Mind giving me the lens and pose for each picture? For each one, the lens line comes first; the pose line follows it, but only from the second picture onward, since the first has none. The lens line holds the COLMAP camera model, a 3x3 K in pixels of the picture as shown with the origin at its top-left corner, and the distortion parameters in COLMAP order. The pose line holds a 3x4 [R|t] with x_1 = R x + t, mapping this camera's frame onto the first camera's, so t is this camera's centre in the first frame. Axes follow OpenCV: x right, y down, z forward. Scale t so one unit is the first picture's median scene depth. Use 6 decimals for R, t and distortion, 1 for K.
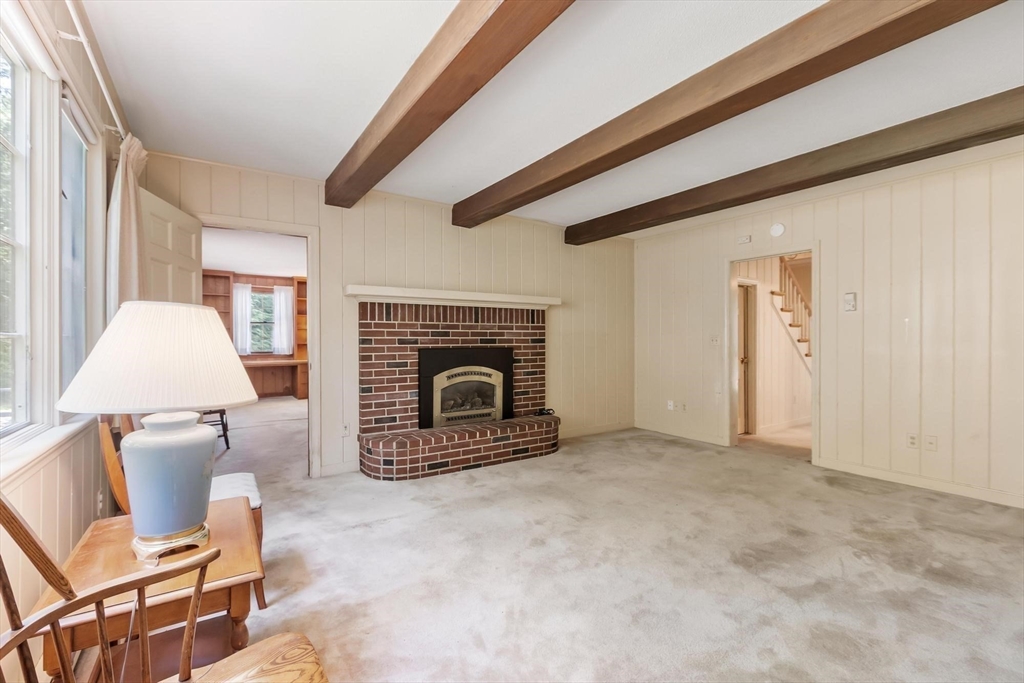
lens RADIAL K [[449.5, 0, 510.1], [0, 449.5, 344.3], [0, 0, 1]] dist [-0.001597, -0.001250]
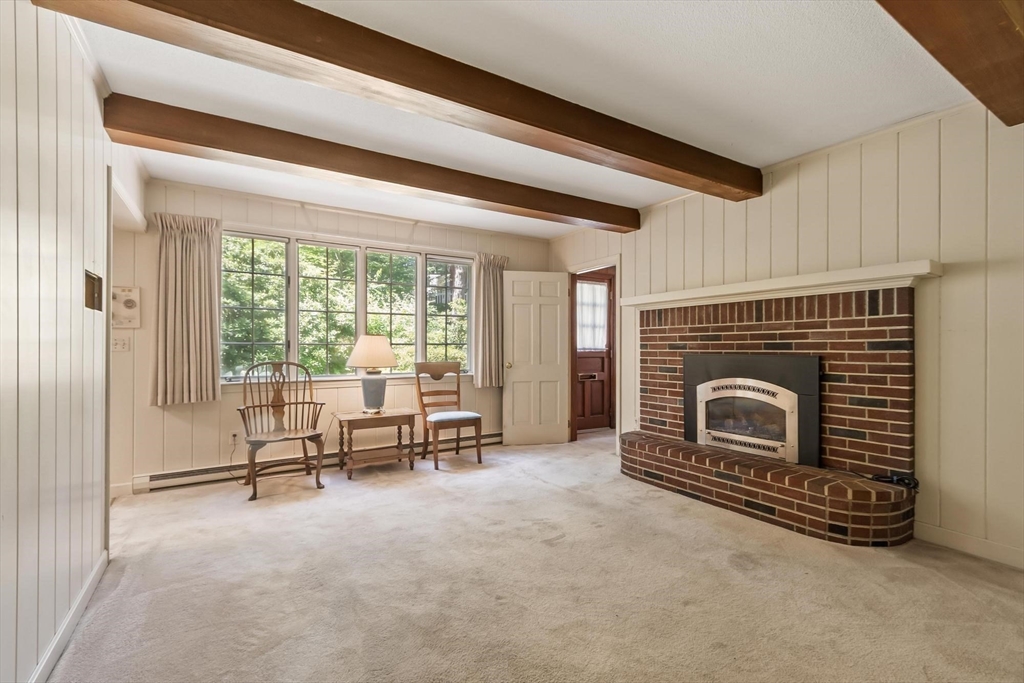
lens RADIAL K [[449.5, 0, 508.6], [0, 449.5, 345.1], [0, 0, 1]] dist [-0.001597, -0.001250]
pose [[-0.033758, -0.004629, -0.999419, 0.735615], [-0.011864, 0.999921, -0.004231, -0.000449], [0.999360, 0.011715, -0.033810, 0.655439]]
